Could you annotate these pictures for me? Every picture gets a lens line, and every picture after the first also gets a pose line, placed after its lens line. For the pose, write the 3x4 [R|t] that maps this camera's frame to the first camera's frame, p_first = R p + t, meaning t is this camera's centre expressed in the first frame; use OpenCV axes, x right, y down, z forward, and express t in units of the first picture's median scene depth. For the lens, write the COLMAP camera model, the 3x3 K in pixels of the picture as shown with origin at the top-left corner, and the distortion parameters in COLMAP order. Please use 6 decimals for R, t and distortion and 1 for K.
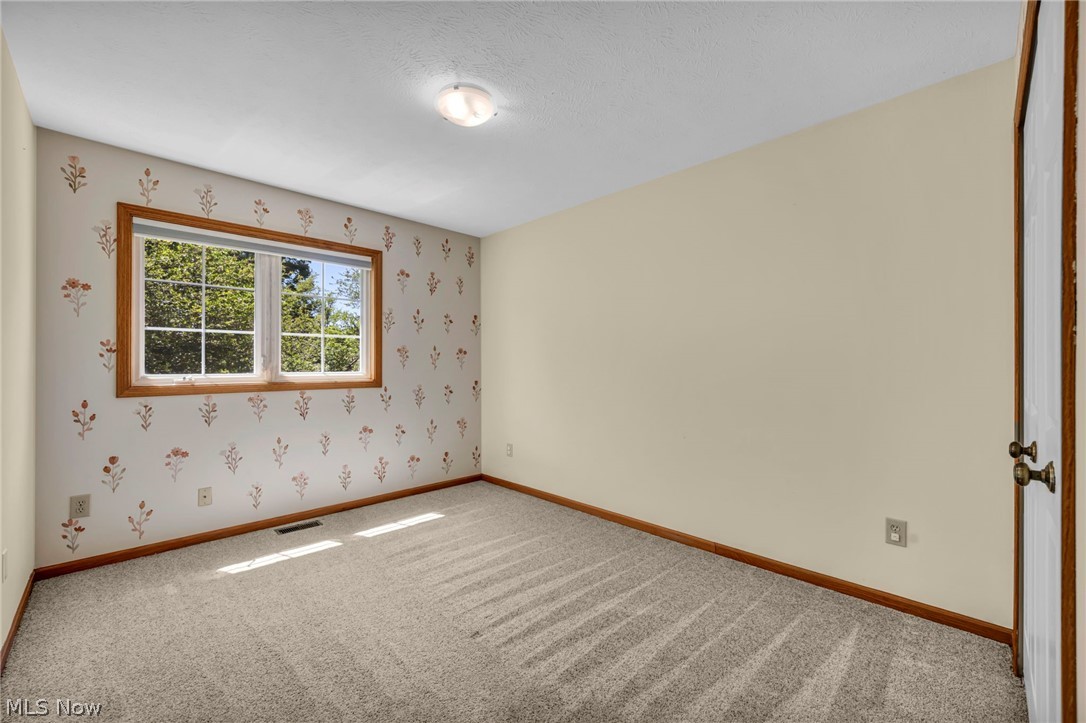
lens RADIAL K [[436.7, 0, 544.2], [0, 436.7, 365.5], [0, 0, 1]] dist [-0.001490, -0.000336]
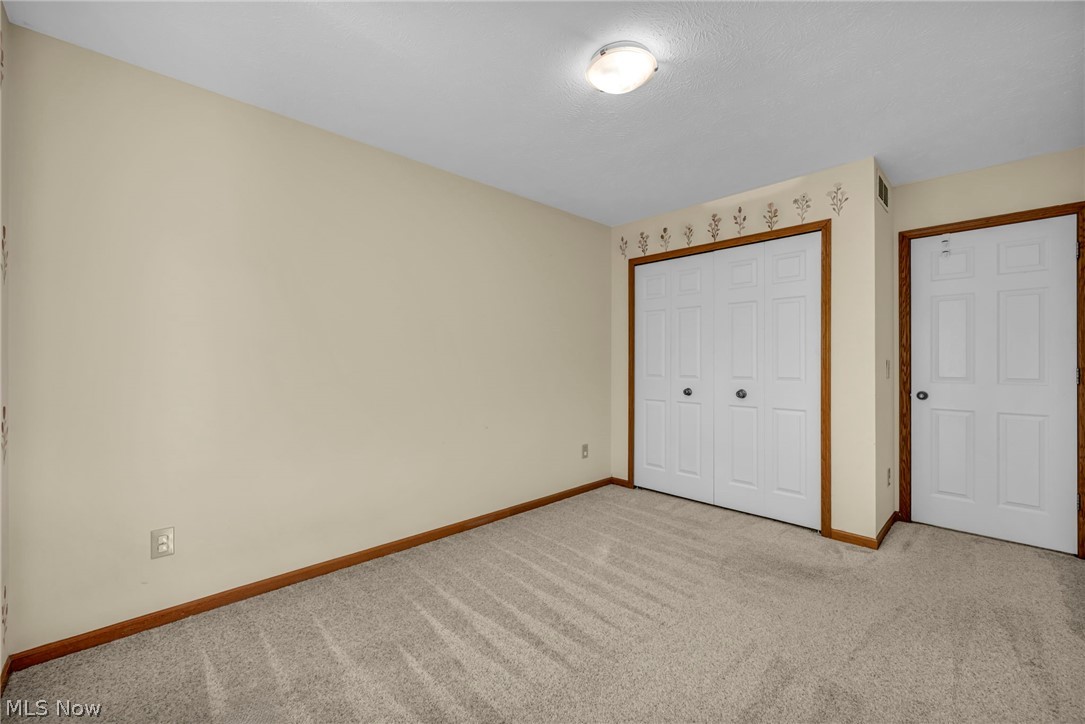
lens RADIAL K [[436.3, 0, 543.4], [0, 436.3, 361.8], [0, 0, 1]] dist [-0.001490, -0.000336]
pose [[0.018699, 0.007729, 0.999795, -0.964485], [0.009489, 0.999924, -0.007908, 0.015316], [-0.999780, 0.009635, 0.018624, 1.040573]]
